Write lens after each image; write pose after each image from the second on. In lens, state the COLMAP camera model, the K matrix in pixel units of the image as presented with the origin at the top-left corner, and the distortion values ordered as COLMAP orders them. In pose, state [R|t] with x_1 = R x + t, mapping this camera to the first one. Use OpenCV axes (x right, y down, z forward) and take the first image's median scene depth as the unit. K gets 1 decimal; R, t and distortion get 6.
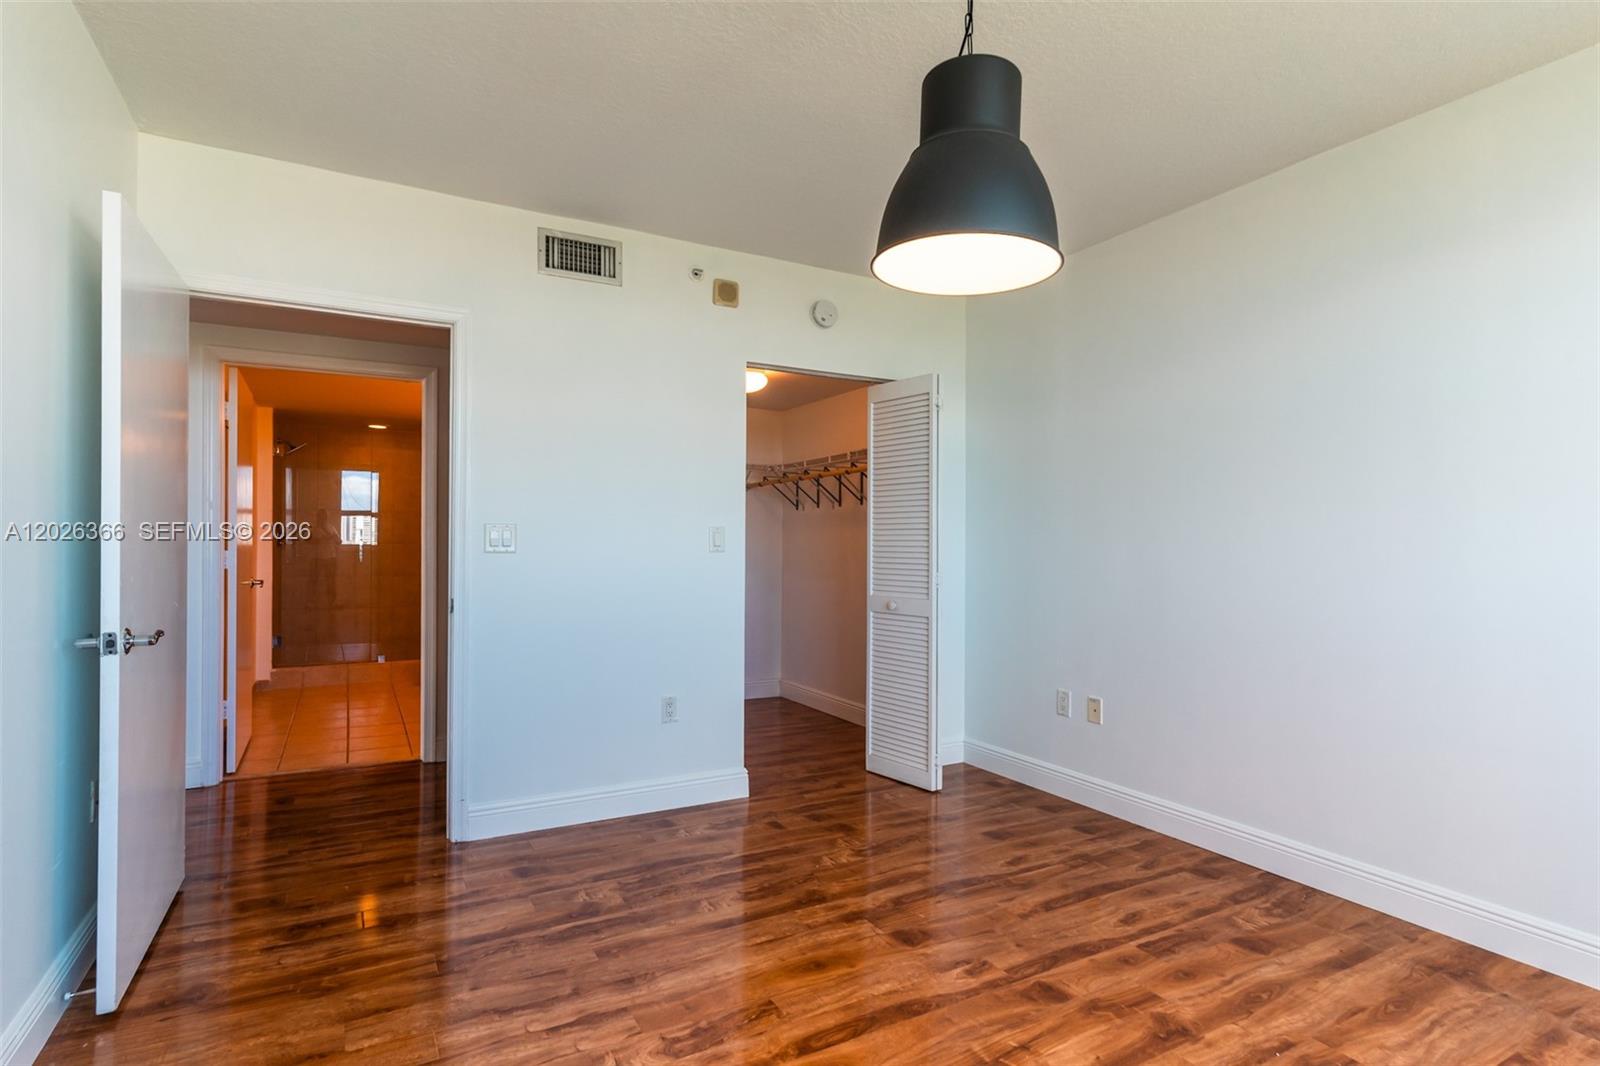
lens RADIAL K [[785.8, 0, 800.0], [0, 785.8, 533.0], [0, 0, 1]] dist [-0.000649, -0.000094]
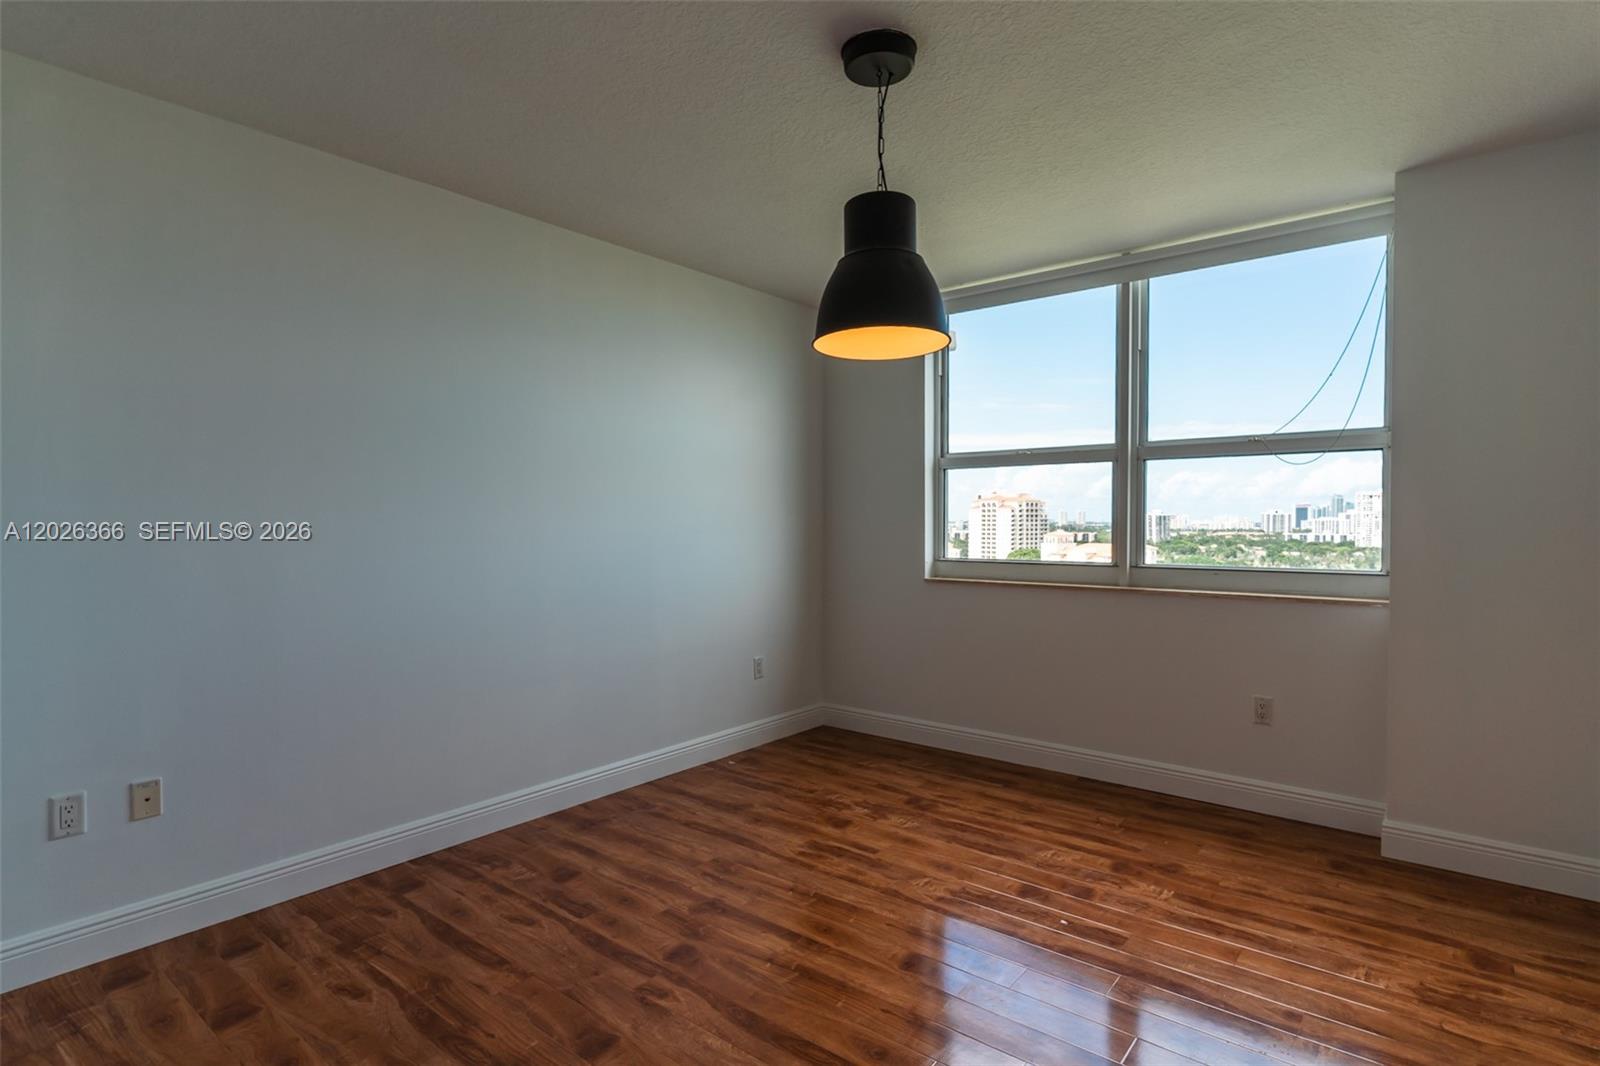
lens RADIAL K [[786.3, 0, 800.0], [0, 786.3, 533.0], [0, 0, 1]] dist [0.000746, 0.000410]
pose [[-0.346027, -0.016889, 0.938073, -0.630365], [-0.008548, 0.999853, 0.014849, -0.028342], [-0.938186, -0.002880, -0.346120, 0.986545]]
